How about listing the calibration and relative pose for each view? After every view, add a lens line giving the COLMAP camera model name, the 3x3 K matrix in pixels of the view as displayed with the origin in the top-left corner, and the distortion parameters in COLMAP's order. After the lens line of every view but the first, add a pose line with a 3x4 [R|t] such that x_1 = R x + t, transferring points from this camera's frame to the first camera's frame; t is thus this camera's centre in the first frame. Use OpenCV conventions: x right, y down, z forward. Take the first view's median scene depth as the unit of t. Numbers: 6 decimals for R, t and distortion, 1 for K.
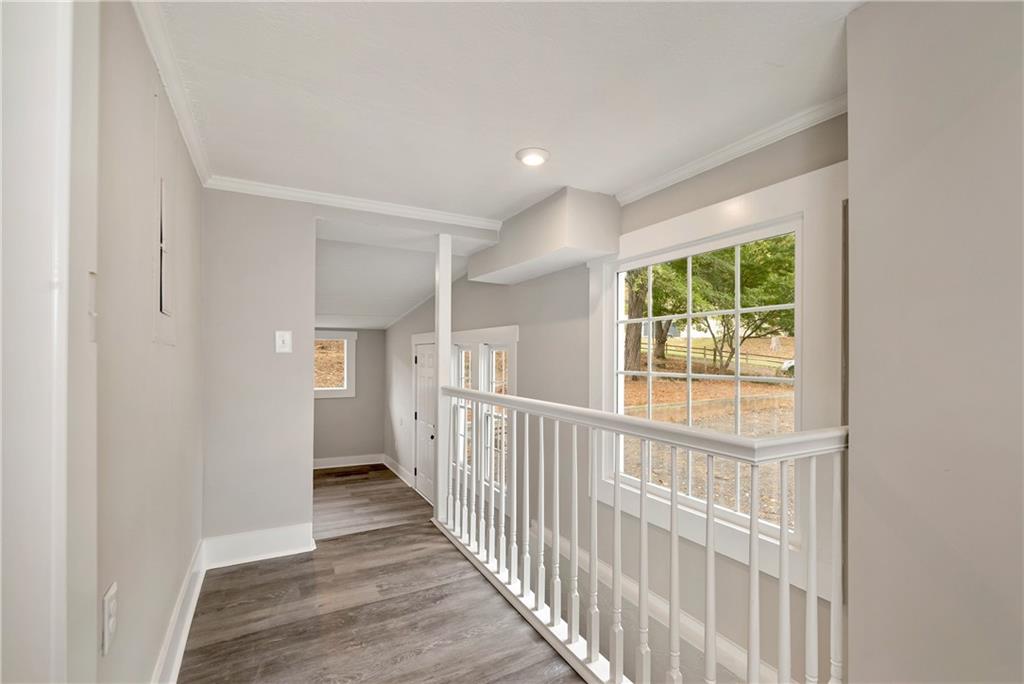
lens RADIAL K [[465.0, 0, 520.0], [0, 465.0, 352.7], [0, 0, 1]] dist [-0.003533, -0.001235]
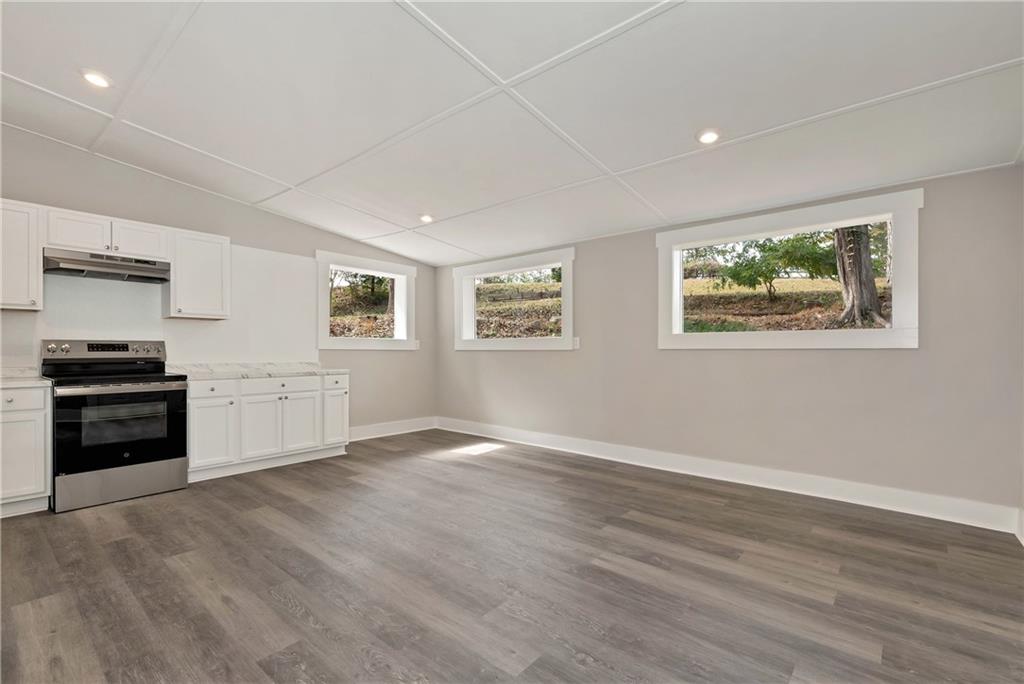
lens RADIAL K [[465.0, 0, 520.0], [0, 465.0, 352.7], [0, 0, 1]] dist [-0.003533, -0.001235]
pose [[0.373130, 0.001574, -0.927778, -0.133612], [0.001772, 0.999996, 0.002409, 0.120071], [0.927778, -0.002543, 0.373125, 0.636096]]
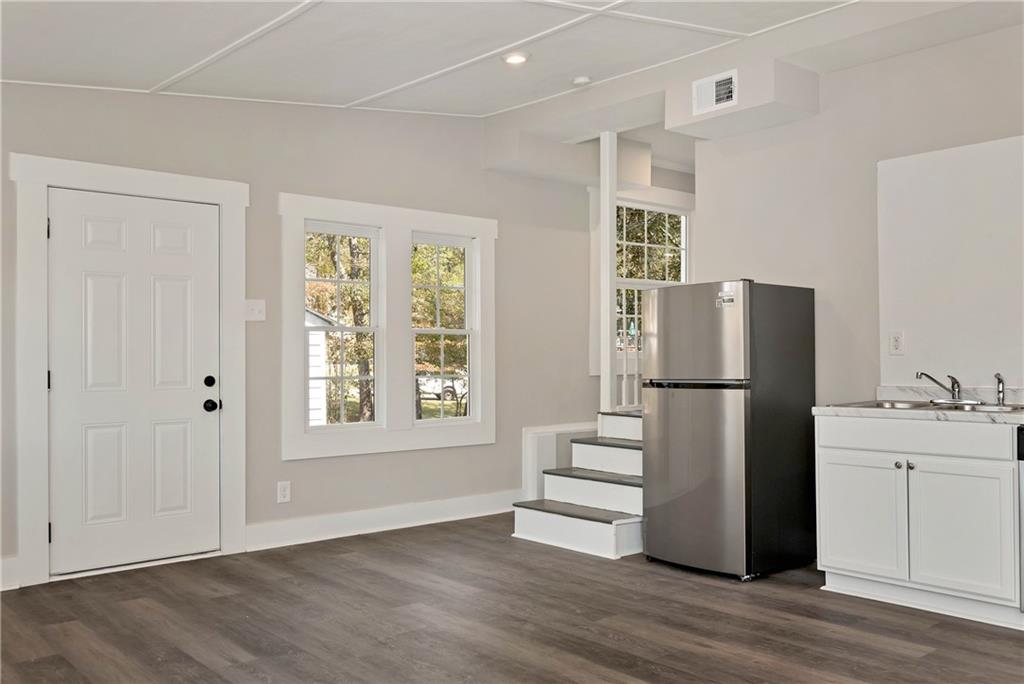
lens RADIAL K [[894.0, 0, 534.3], [0, 894.0, 344.5], [0, 0, 1]] dist [0.001355, -0.006063]
pose [[-0.232015, 0.002902, 0.972708, -1.005190], [-0.001446, 0.999993, -0.003328, 0.109838], [-0.972711, -0.002179, -0.232009, 0.793442]]
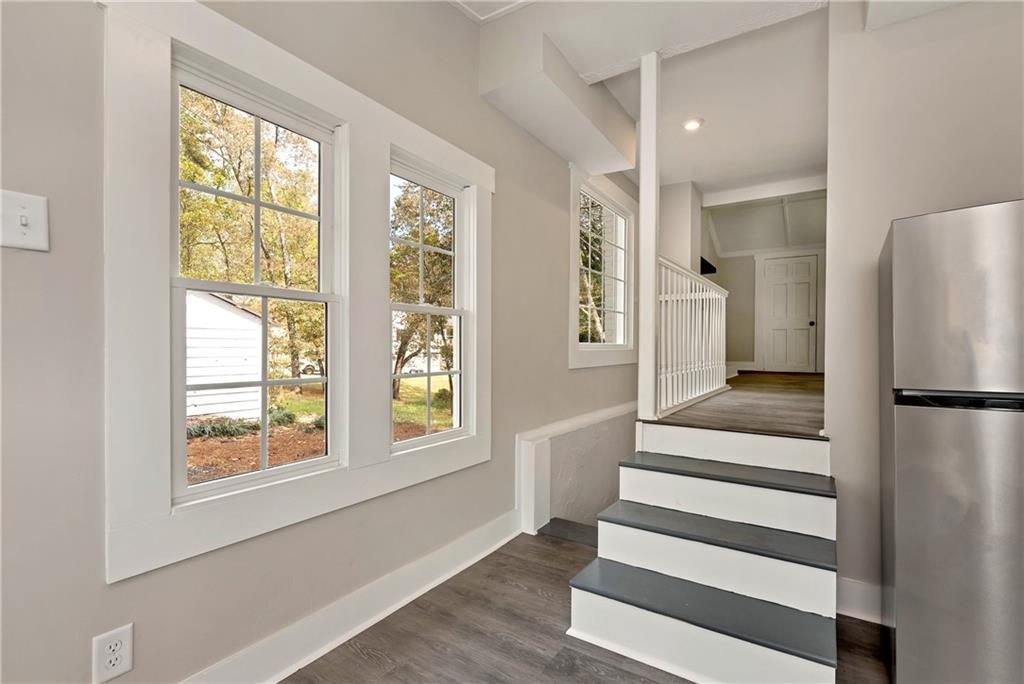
lens RADIAL K [[465.0, 0, 520.0], [0, 465.0, 352.7], [0, 0, 1]] dist [-0.003533, -0.001235]
pose [[-0.478180, -0.015545, 0.878124, -0.372803], [-0.009422, 0.999877, 0.012570, 0.120197], [-0.878211, -0.002263, -0.478268, 0.771932]]
